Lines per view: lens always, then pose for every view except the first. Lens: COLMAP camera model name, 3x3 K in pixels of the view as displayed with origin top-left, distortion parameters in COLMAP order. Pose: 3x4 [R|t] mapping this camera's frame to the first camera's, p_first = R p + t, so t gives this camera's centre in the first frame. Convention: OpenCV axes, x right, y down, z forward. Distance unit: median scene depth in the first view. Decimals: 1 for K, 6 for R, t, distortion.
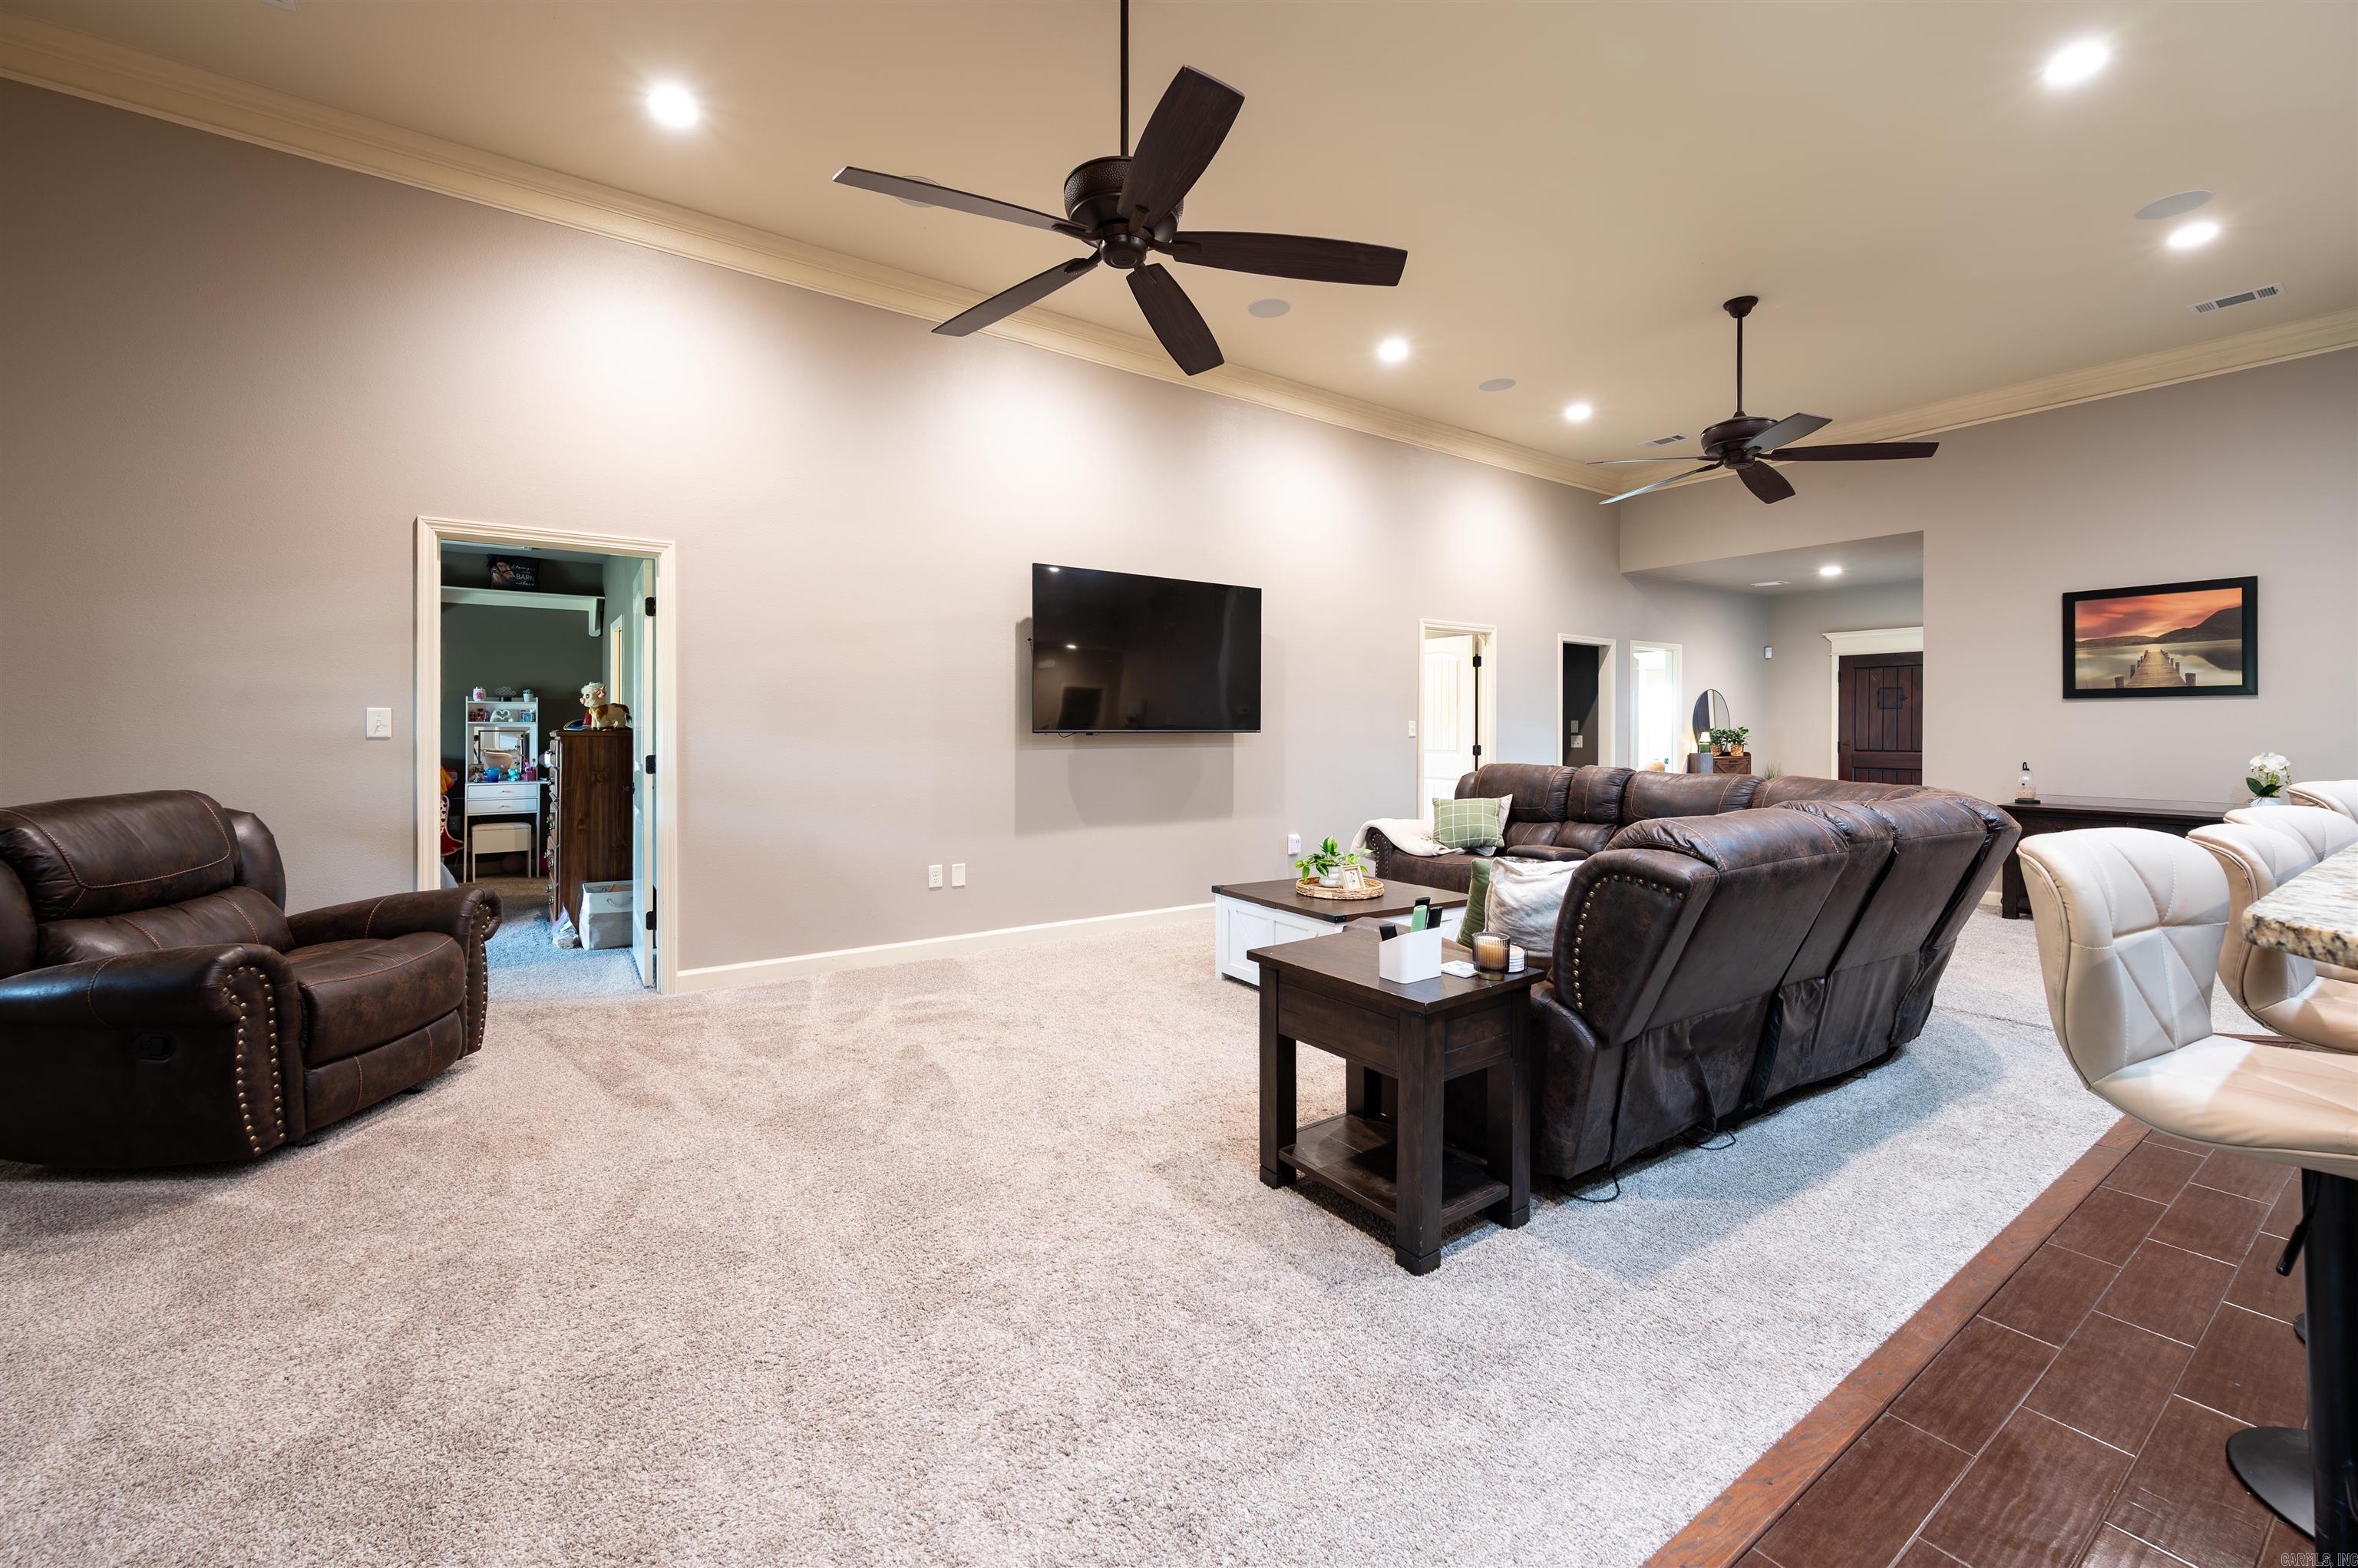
lens RADIAL K [[960.6, 0, 1181.1], [0, 960.6, 734.9], [0, 0, 1]] dist [0.001657, -0.000469]
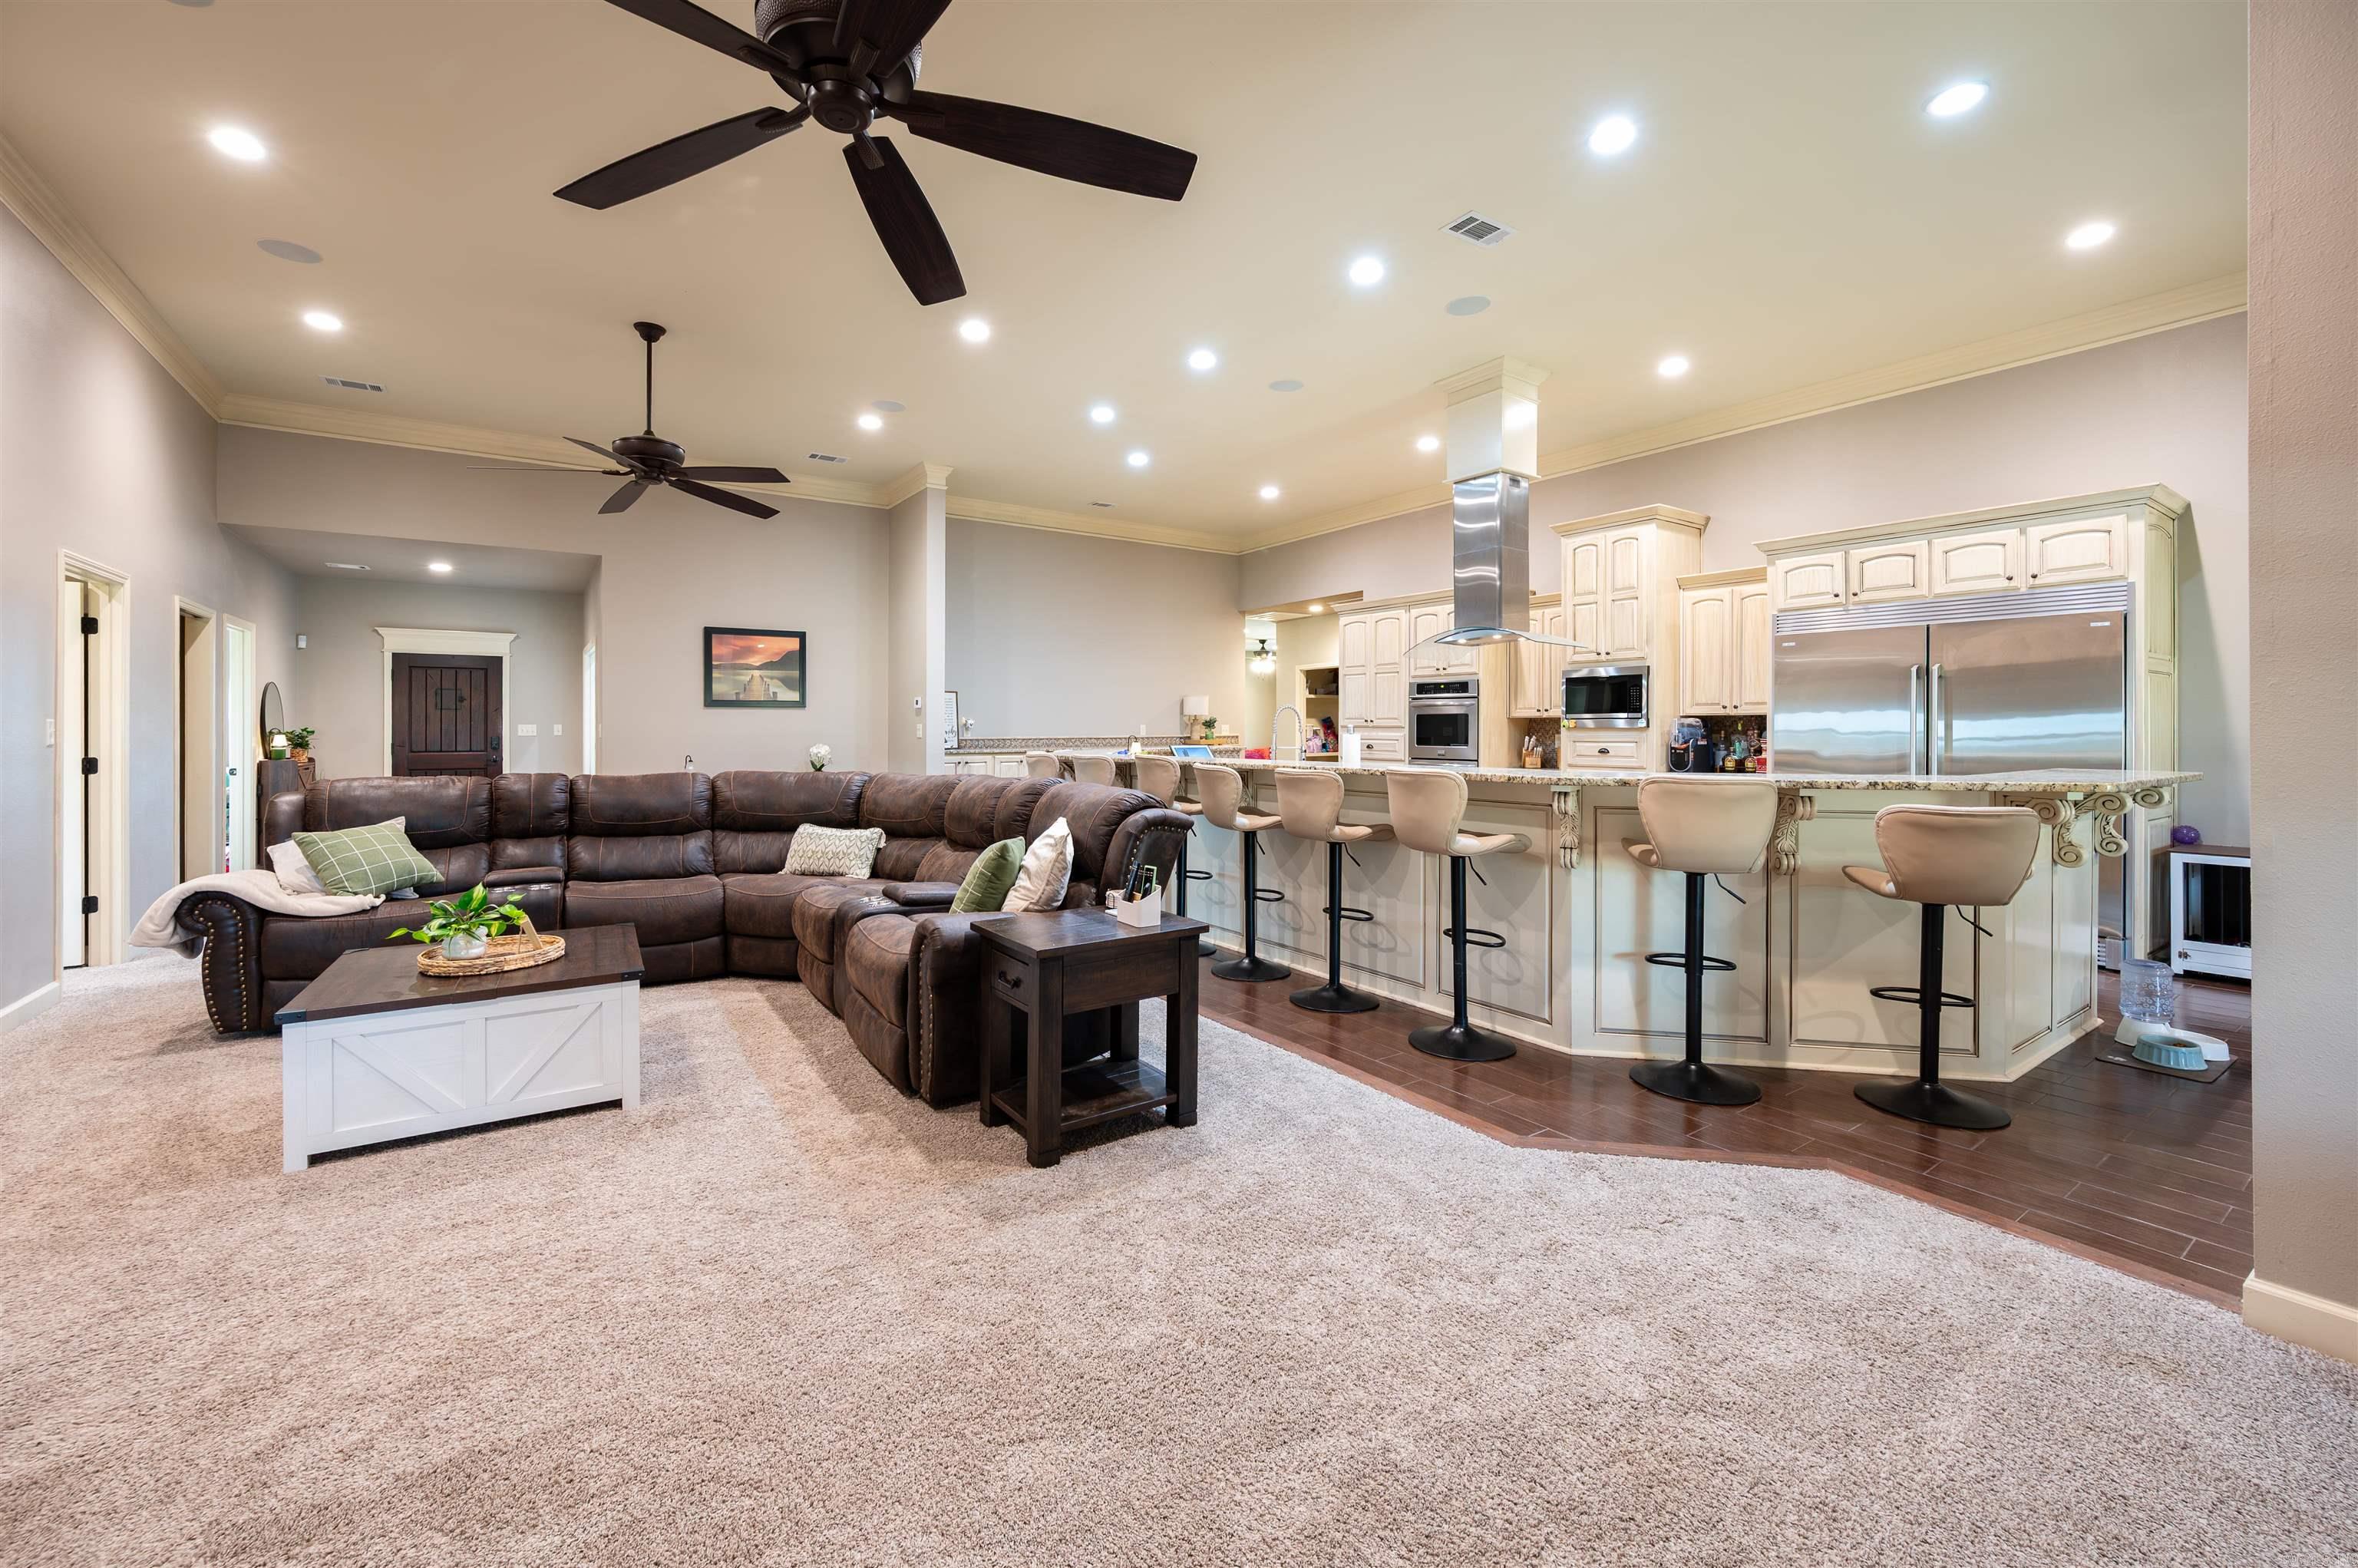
lens RADIAL K [[960.6, 0, 1171.9], [0, 960.6, 729.1], [0, 0, 1]] dist [0.001657, -0.000469]
pose [[0.000878, -0.002564, 0.999996, -0.422754], [0.008255, 0.999963, 0.002557, -0.005159], [-0.999966, 0.008253, 0.000899, 0.379734]]
